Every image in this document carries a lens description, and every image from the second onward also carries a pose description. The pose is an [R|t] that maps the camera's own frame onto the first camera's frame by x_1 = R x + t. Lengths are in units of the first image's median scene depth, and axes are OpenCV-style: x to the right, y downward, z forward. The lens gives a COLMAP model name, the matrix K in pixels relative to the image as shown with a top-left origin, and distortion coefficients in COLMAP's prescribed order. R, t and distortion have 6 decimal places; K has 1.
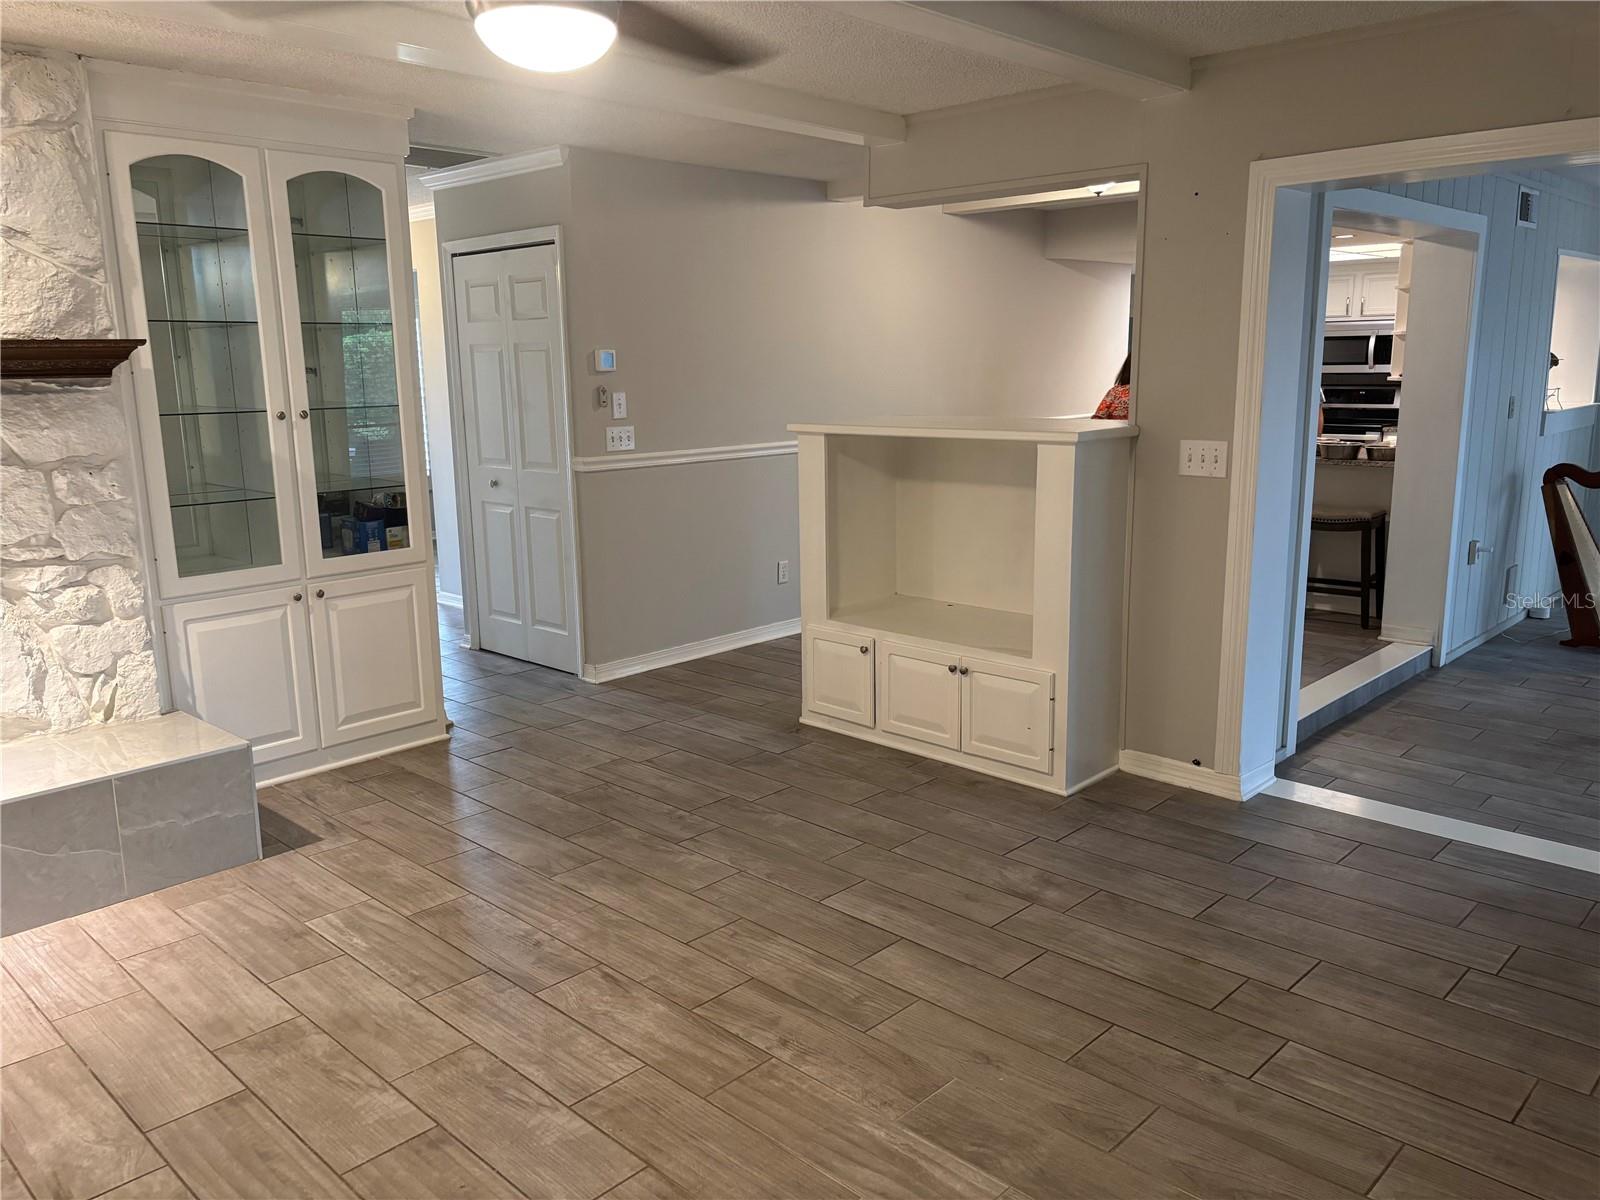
lens RADIAL K [[1211.0, 0, 800.0], [0, 1211.0, 600.0], [0, 0, 1]] dist [0.056015, -0.063304]
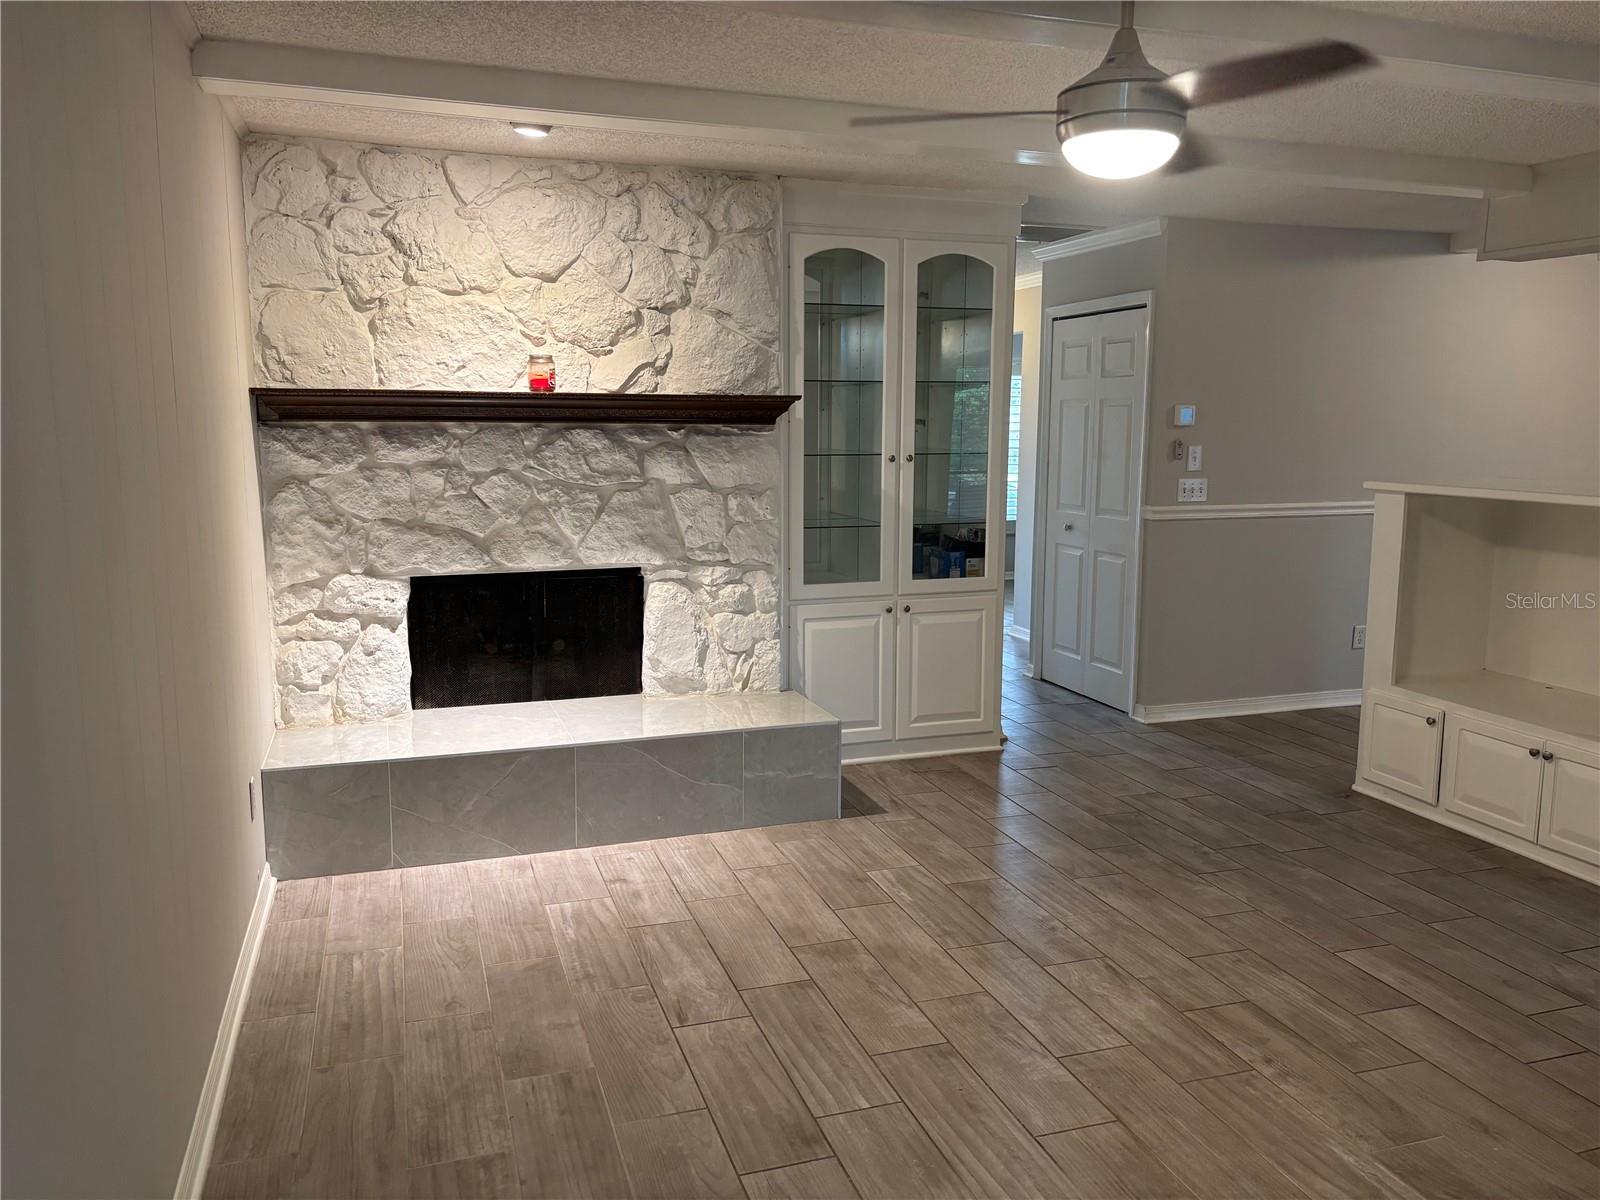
lens RADIAL K [[1211.0, 0, 800.0], [0, 1211.0, 600.0], [0, 0, 1]] dist [0.056015, -0.063304]
pose [[0.886528, 0.085167, -0.454769, 0.055166], [-0.104999, 0.994301, -0.018476, 0.021800], [0.450603, 0.064130, 0.890418, -0.107868]]
